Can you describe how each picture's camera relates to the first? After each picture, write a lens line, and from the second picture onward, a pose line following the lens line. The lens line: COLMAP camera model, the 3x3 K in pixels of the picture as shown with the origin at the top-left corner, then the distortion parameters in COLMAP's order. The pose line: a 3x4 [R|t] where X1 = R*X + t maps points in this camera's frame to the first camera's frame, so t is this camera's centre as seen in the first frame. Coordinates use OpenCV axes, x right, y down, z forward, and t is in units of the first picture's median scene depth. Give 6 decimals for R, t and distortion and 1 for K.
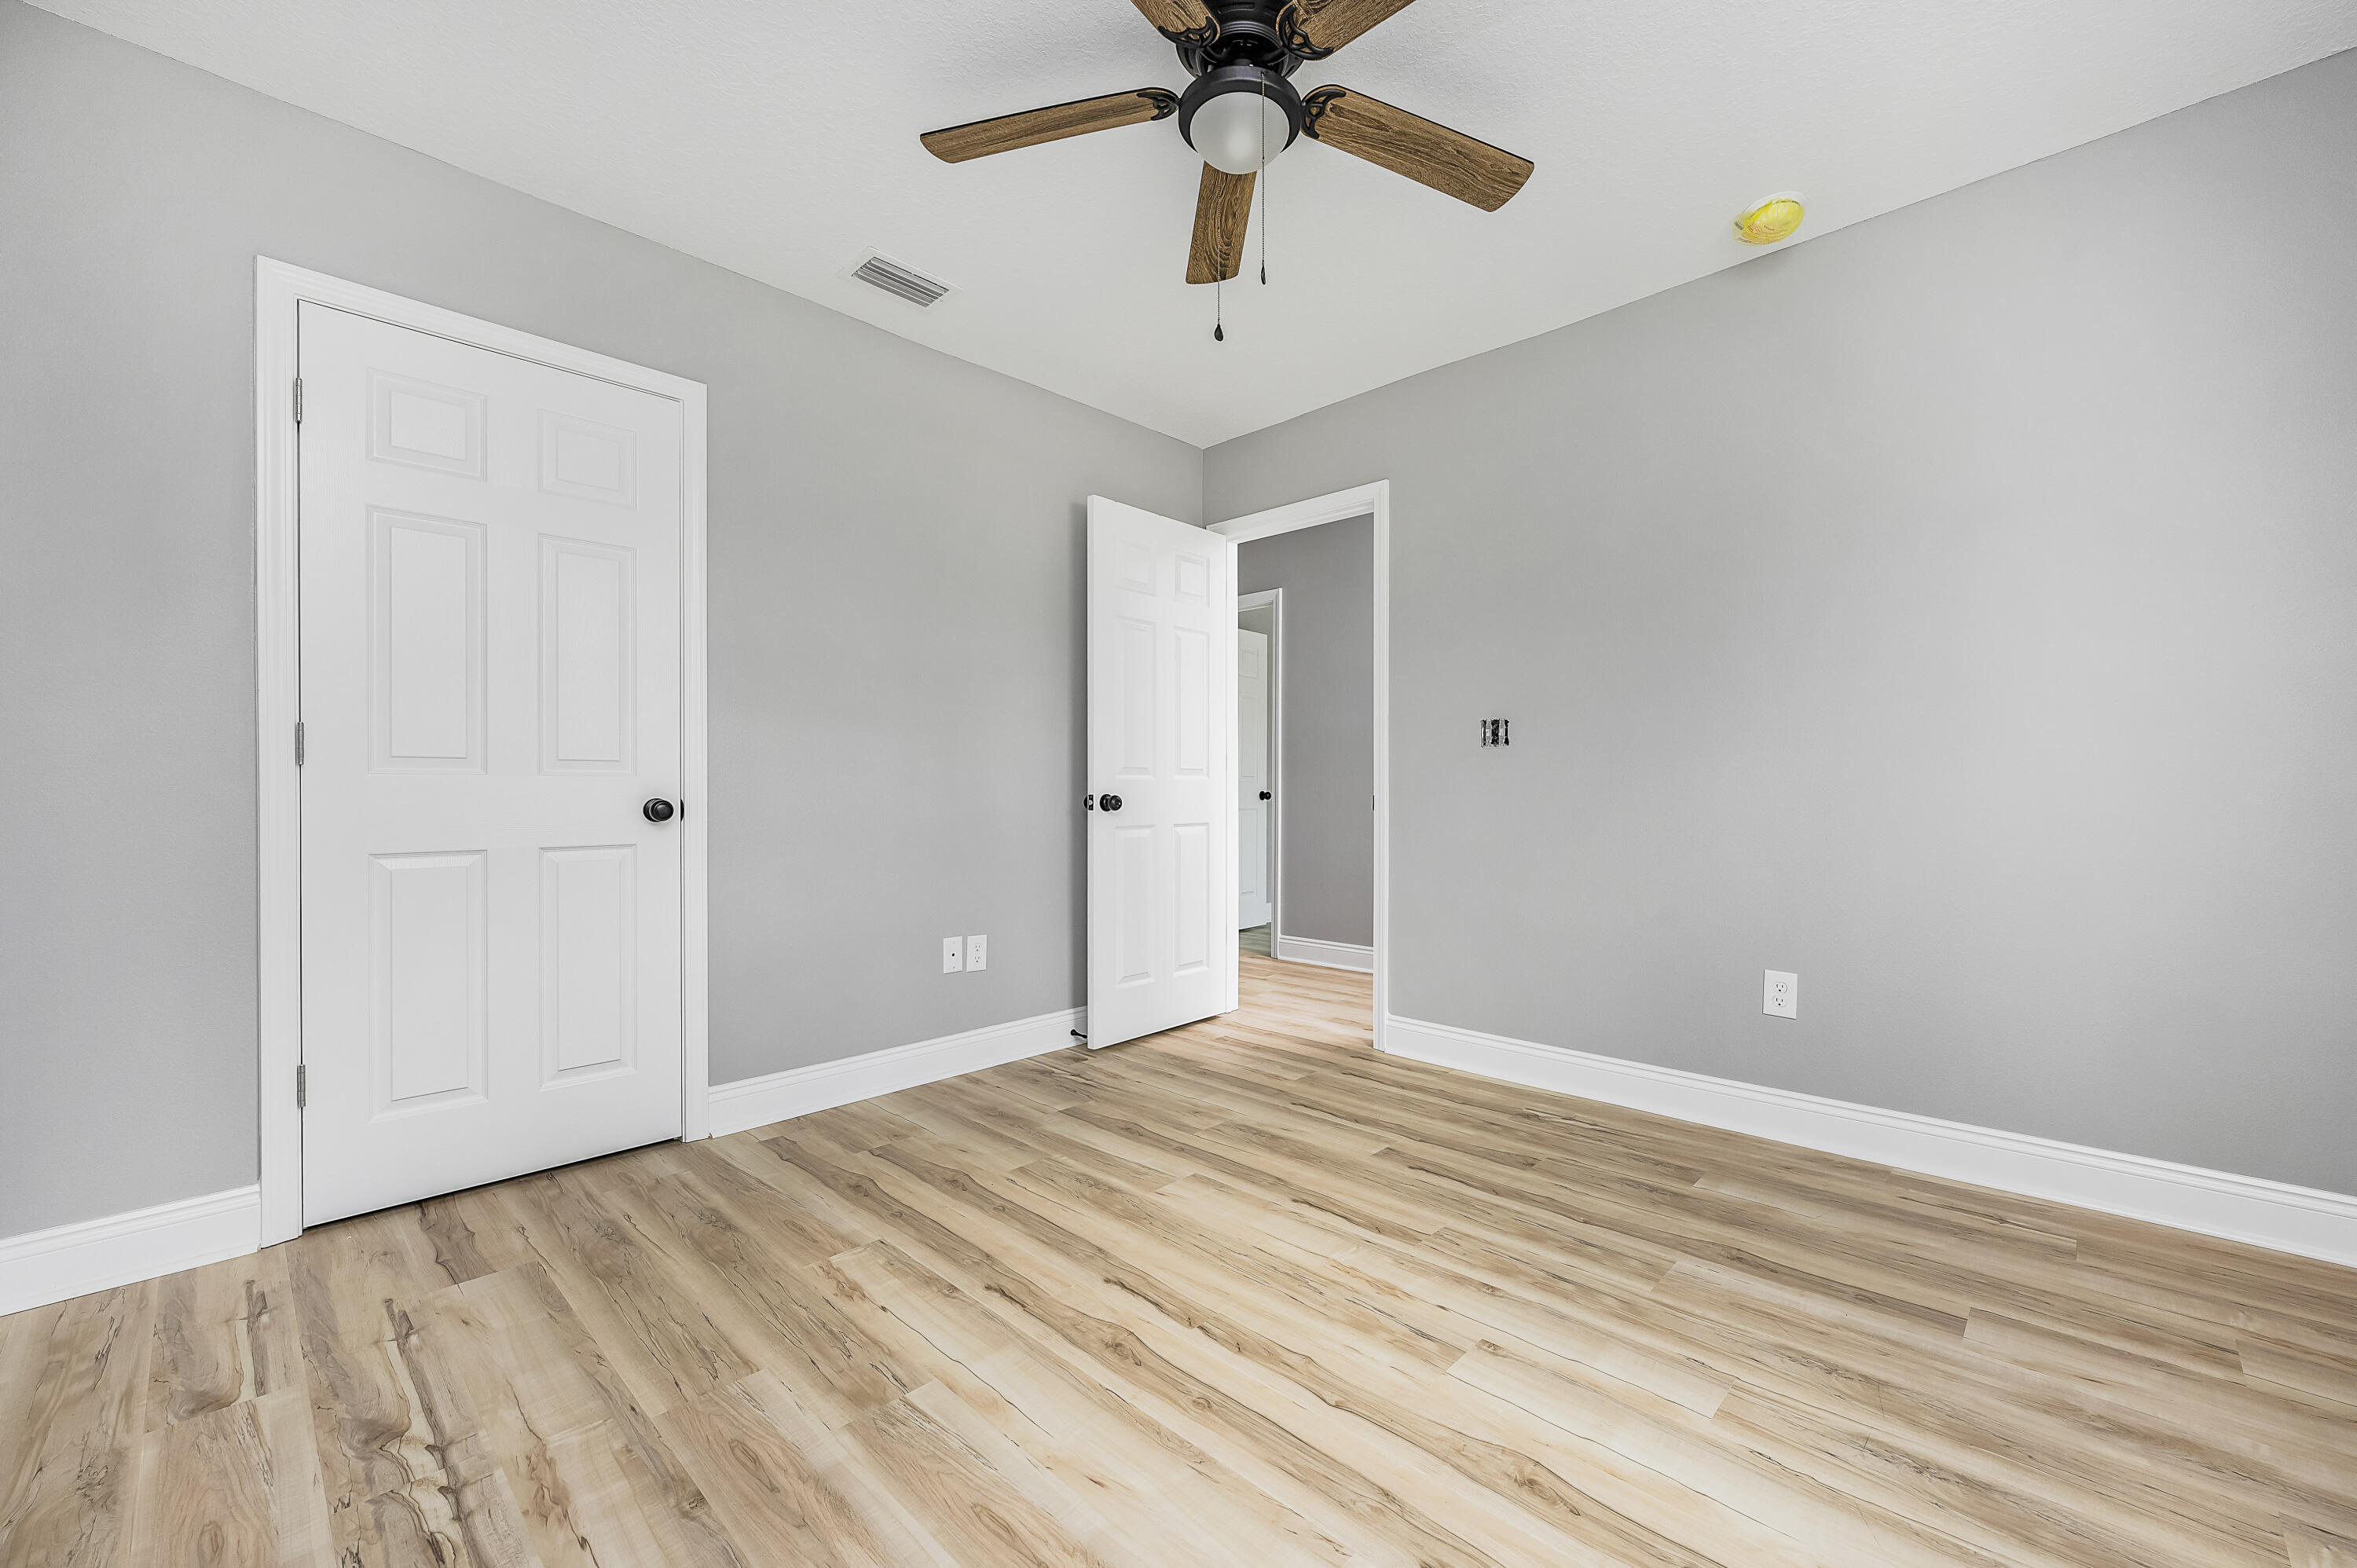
lens RADIAL K [[945.2, 0, 1195.1], [0, 945.2, 789.2], [0, 0, 1]] dist [-0.001397, 0.000591]
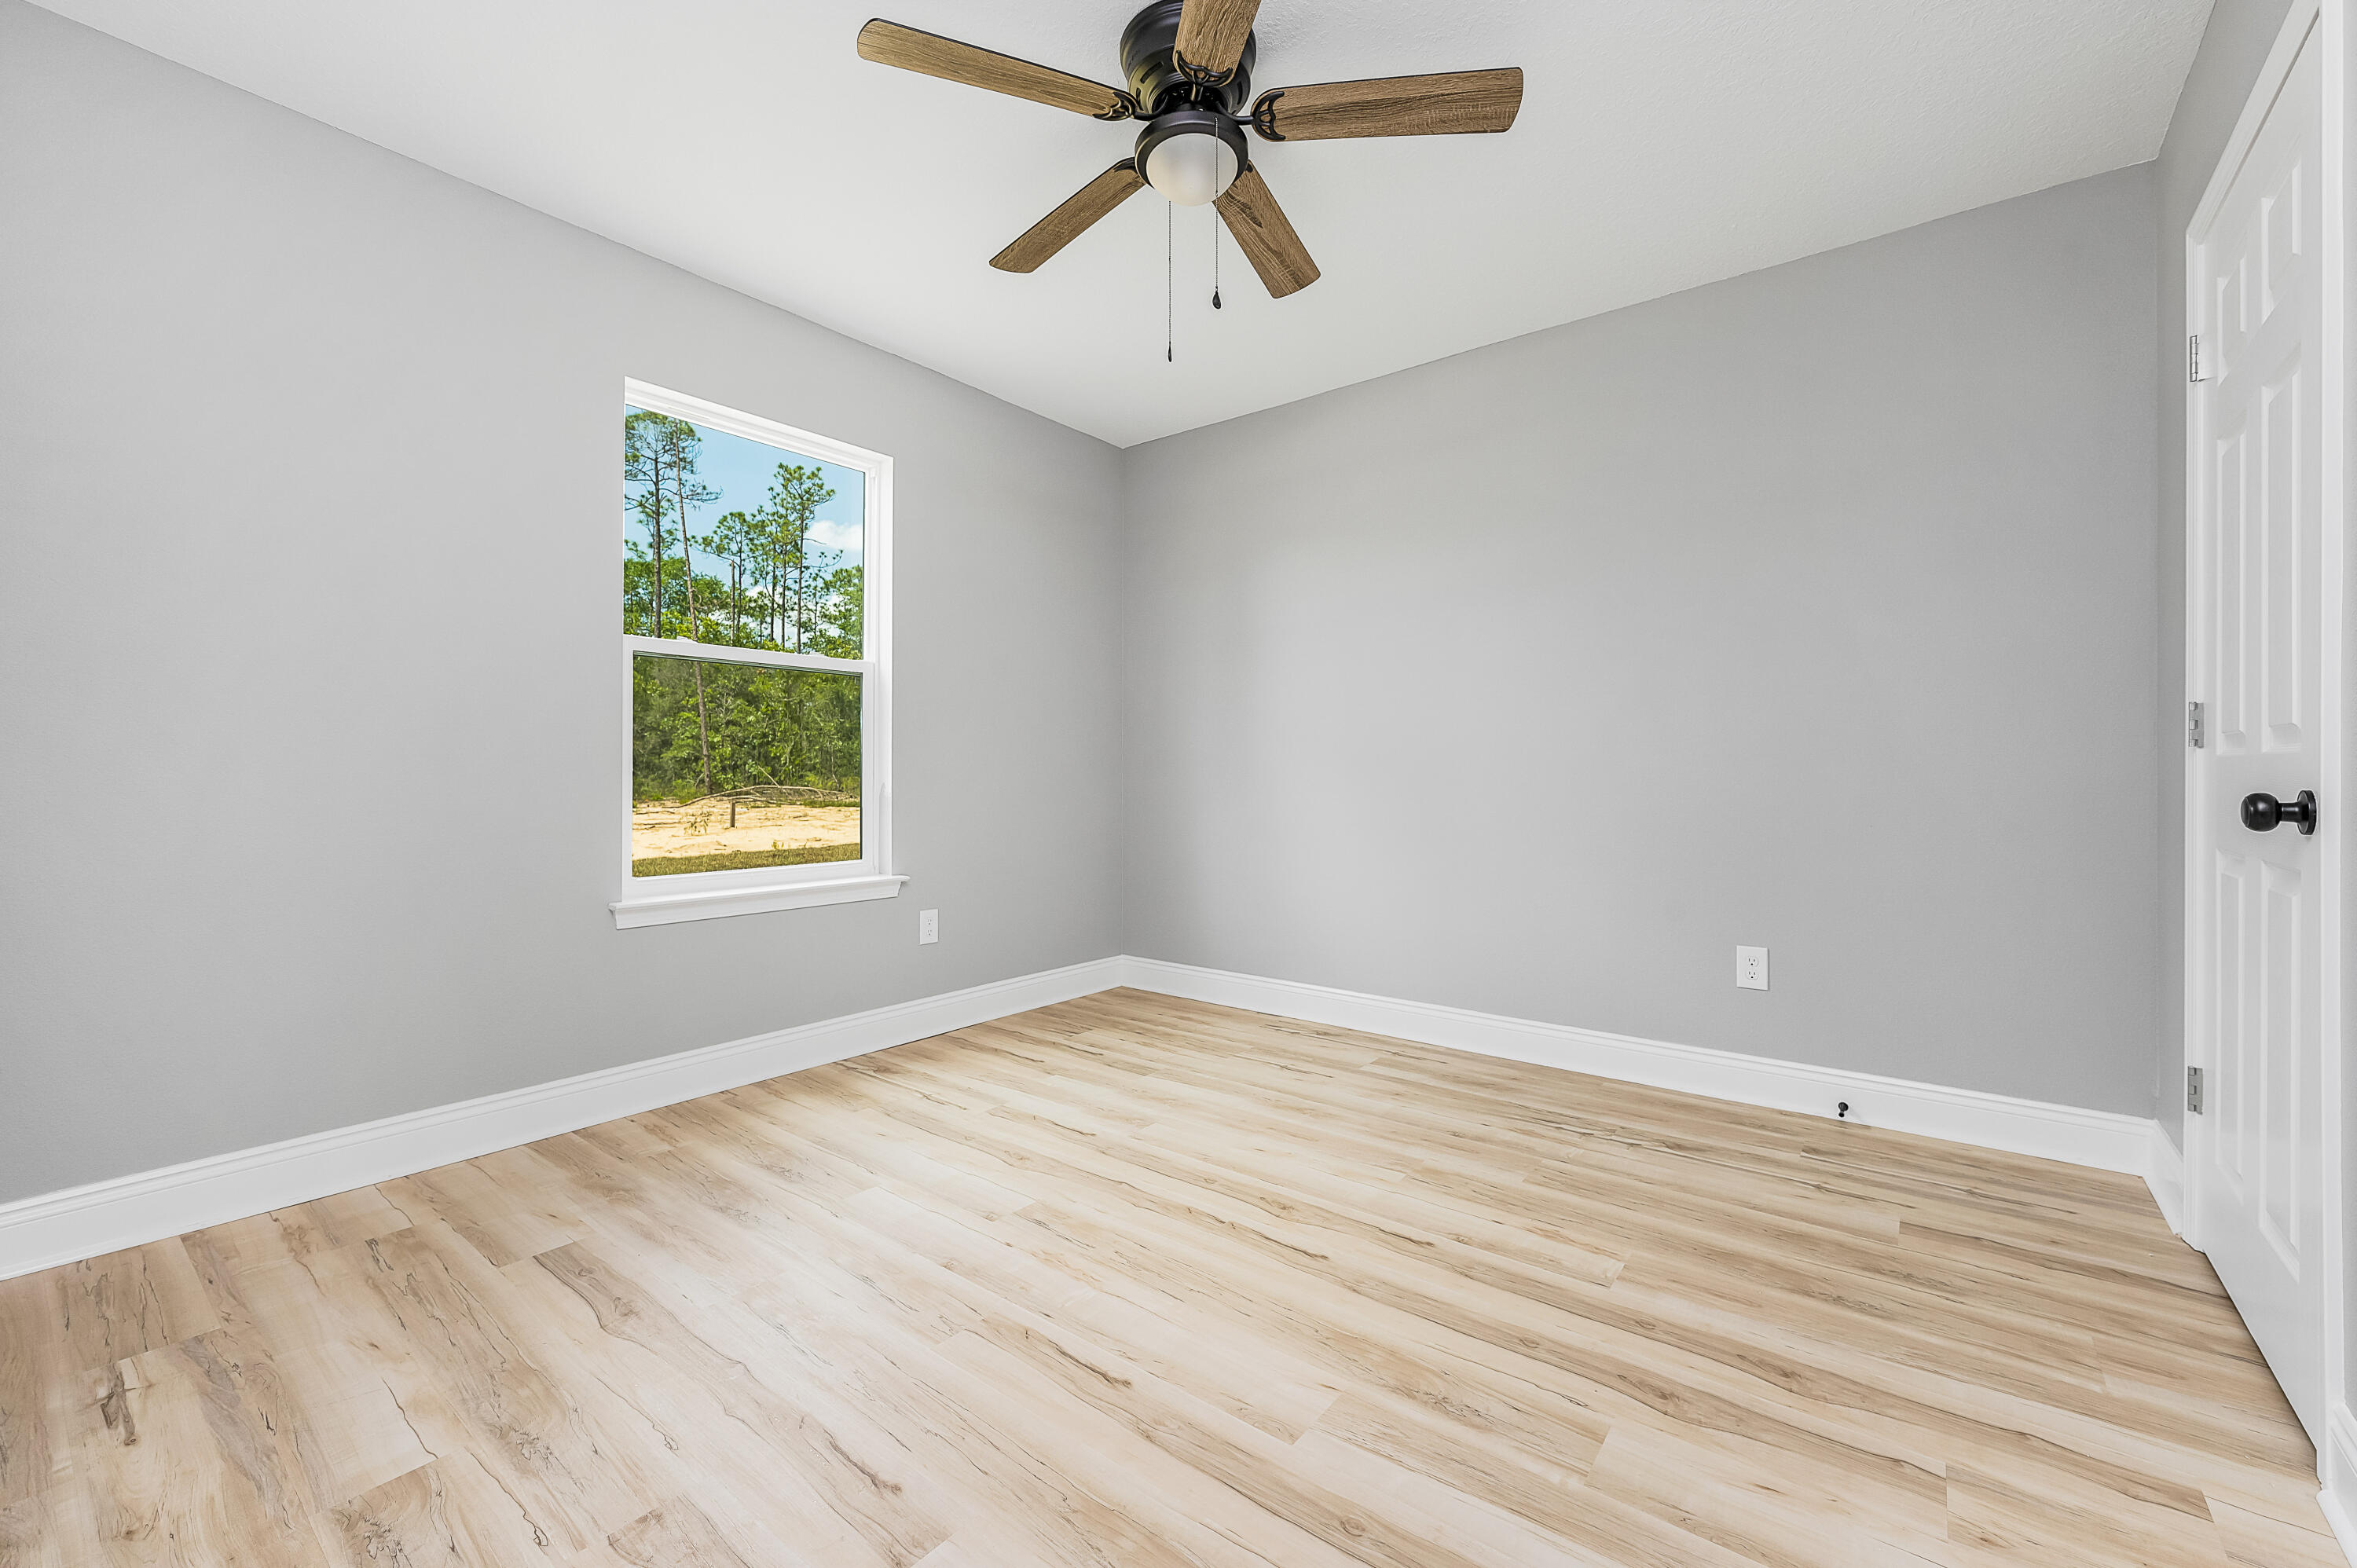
lens RADIAL K [[945.2, 0, 1202.0], [0, 945.2, 772.8], [0, 0, 1]] dist [-0.001397, 0.000591]
pose [[-0.993551, 0.000568, -0.113387, 0.129733], [0.000480, 1.000000, 0.000804, -0.001674], [0.113387, 0.000745, -0.993551, 1.688890]]
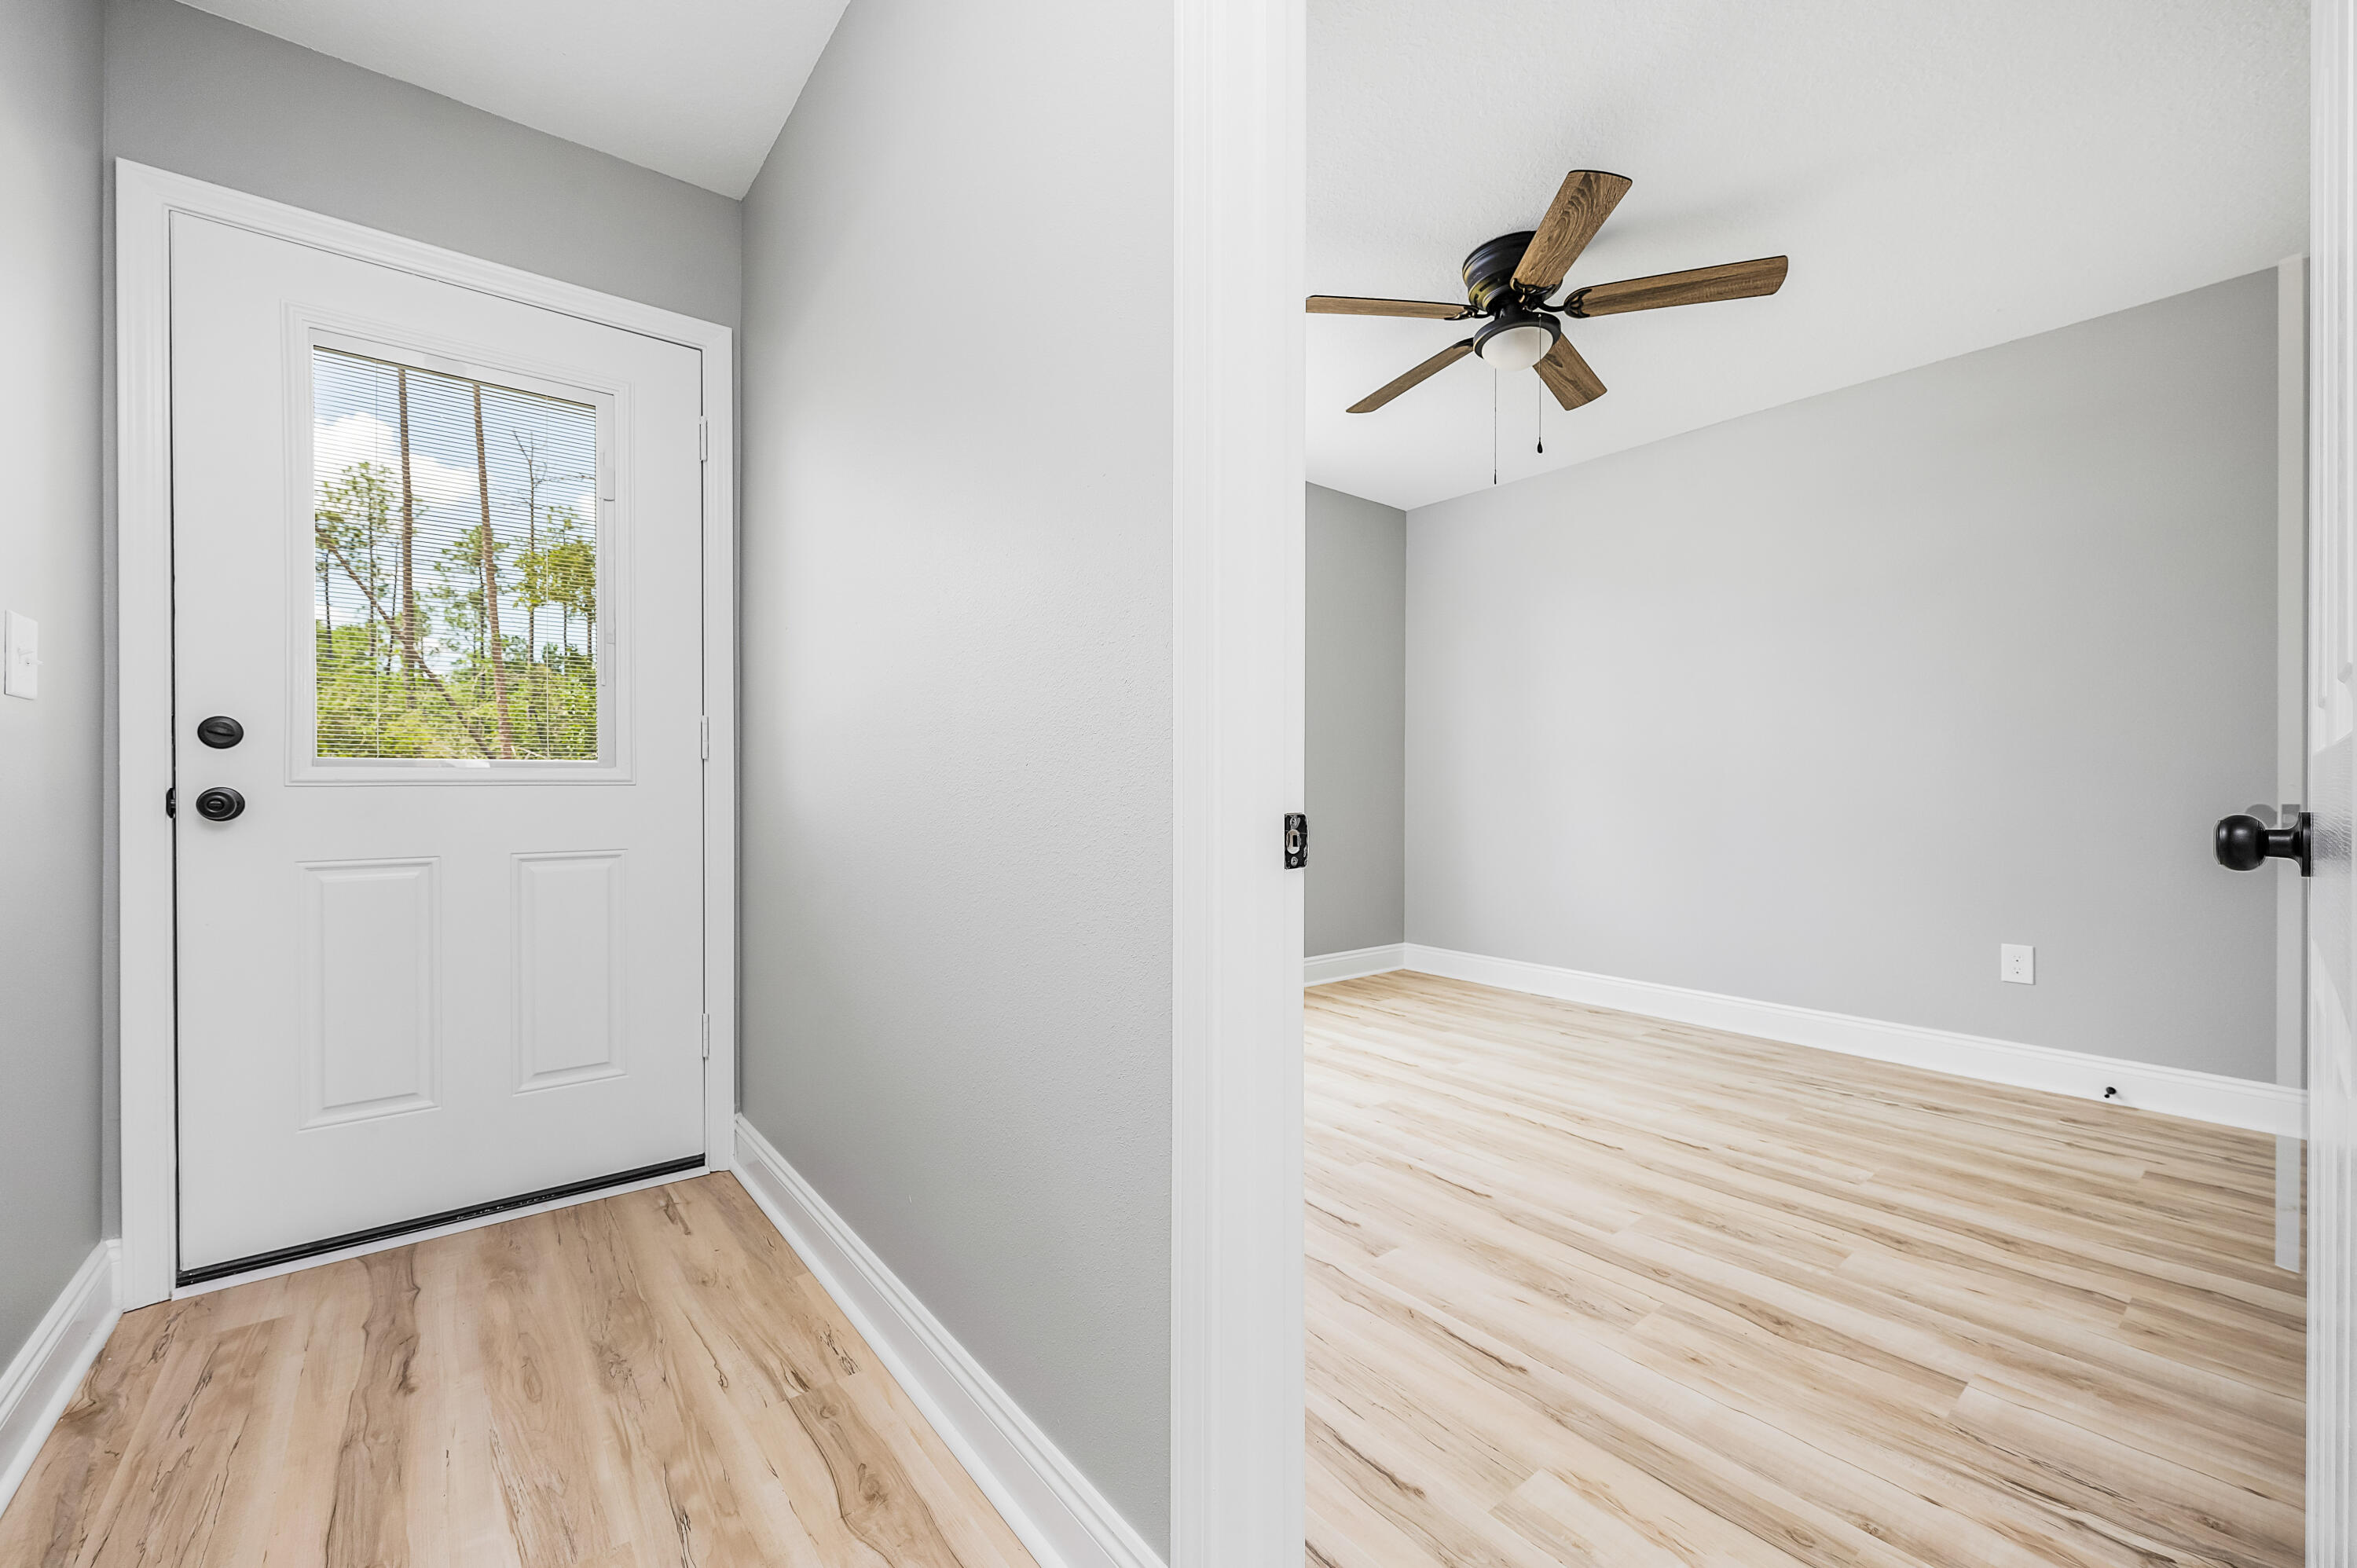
lens RADIAL K [[945.2, 0, 1198.1], [0, 945.2, 787.9], [0, 0, 1]] dist [-0.001397, 0.000591]
pose [[-0.993004, -0.000567, 0.118083, 0.297206], [-0.000276, 0.999997, 0.002480, -0.002862], [-0.118084, 0.002431, -0.993001, 2.051914]]
